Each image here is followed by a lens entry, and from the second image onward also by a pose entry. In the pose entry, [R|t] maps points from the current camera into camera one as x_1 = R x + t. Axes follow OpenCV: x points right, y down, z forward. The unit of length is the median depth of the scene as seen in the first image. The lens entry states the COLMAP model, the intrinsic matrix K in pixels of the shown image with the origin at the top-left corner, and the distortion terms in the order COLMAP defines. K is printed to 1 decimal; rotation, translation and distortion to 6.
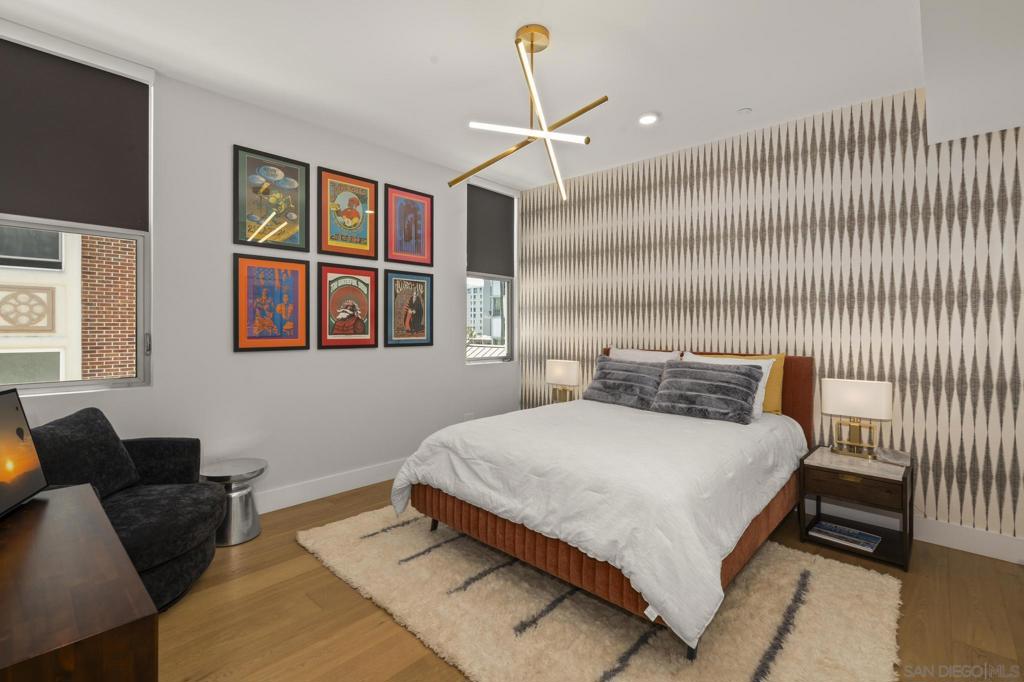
lens RADIAL K [[463.1, 0, 505.4], [0, 463.1, 335.9], [0, 0, 1]] dist [-0.007056, 0.002487]
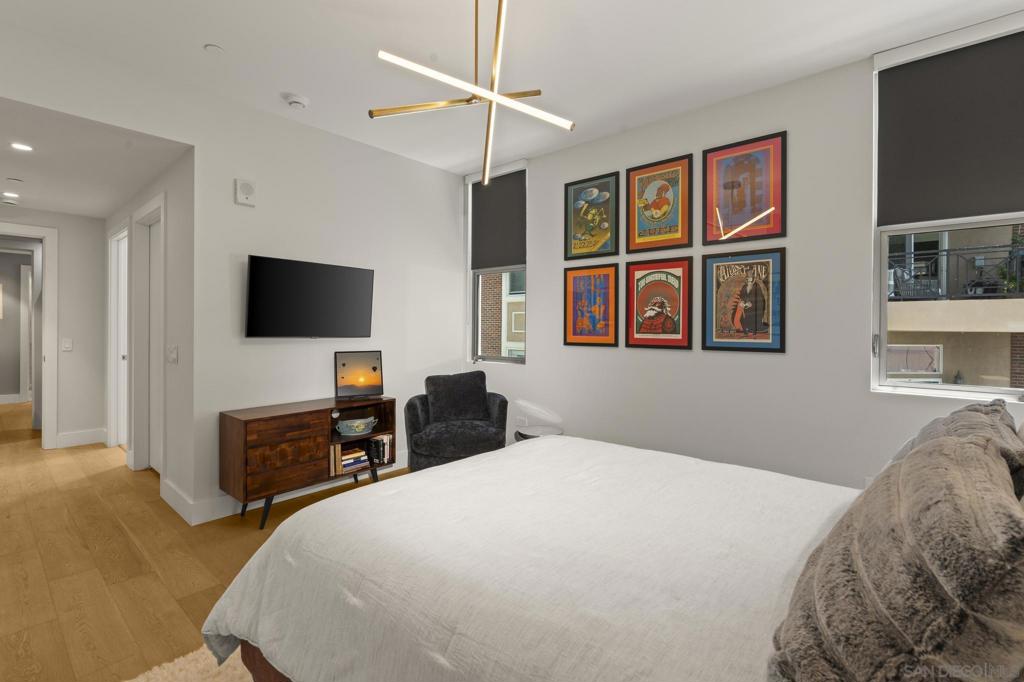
lens RADIAL K [[463.1, 0, 506.3], [0, 463.1, 334.5], [0, 0, 1]] dist [-0.007056, 0.002487]
pose [[0.045276, 0.013438, -0.998884, 0.581441], [-0.022178, 0.999677, 0.012444, -0.006110], [0.998728, 0.021590, 0.045559, 0.656265]]
